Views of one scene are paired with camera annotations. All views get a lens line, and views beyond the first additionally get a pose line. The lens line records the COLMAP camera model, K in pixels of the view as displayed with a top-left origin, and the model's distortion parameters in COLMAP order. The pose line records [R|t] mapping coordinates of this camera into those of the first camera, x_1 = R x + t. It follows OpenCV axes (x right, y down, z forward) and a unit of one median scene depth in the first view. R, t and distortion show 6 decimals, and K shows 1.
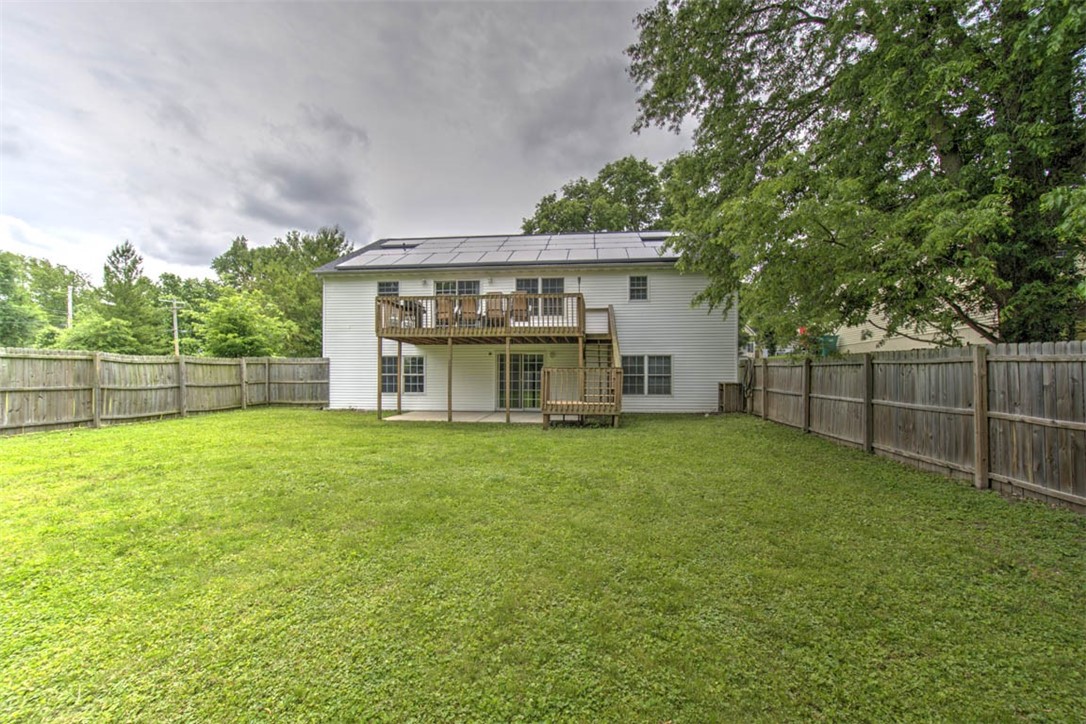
lens RADIAL K [[470.1, 0, 545.7], [0, 470.1, 366.9], [0, 0, 1]] dist [-0.007553, -0.002066]
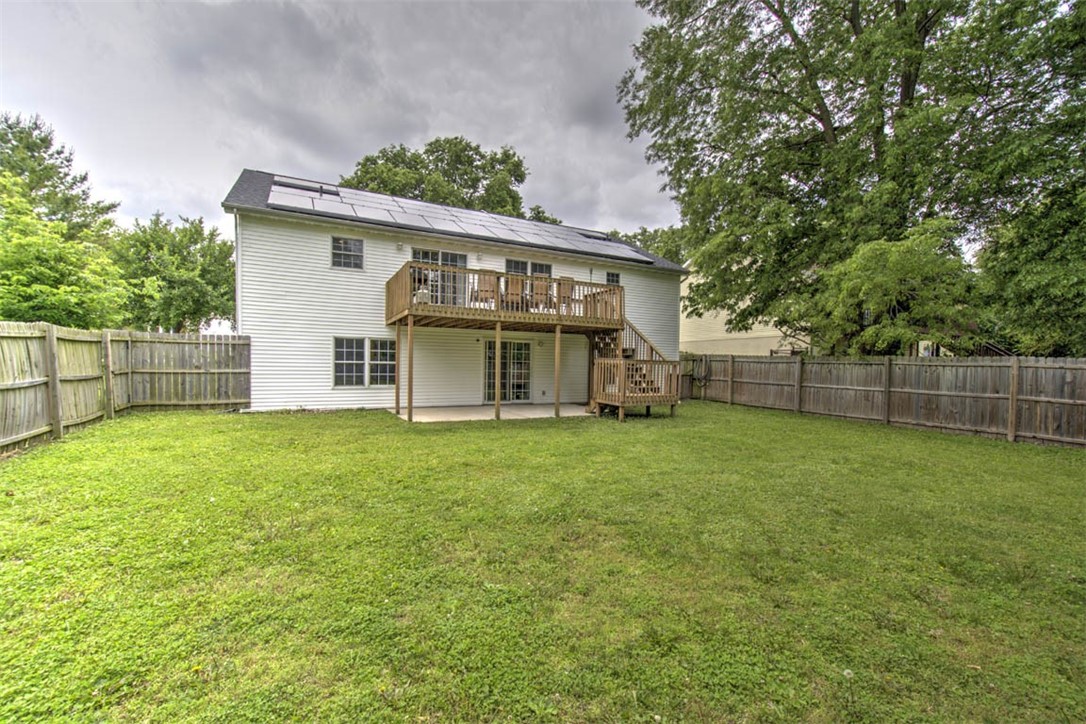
lens RADIAL K [[470.1, 0, 543.0], [0, 470.1, 363.9], [0, 0, 1]] dist [-0.007553, -0.002066]
pose [[0.825610, 0.012022, 0.564113, -0.515332], [-0.026401, 0.999501, 0.017338, -0.002176], [-0.563623, -0.029207, 0.825516, 0.206433]]
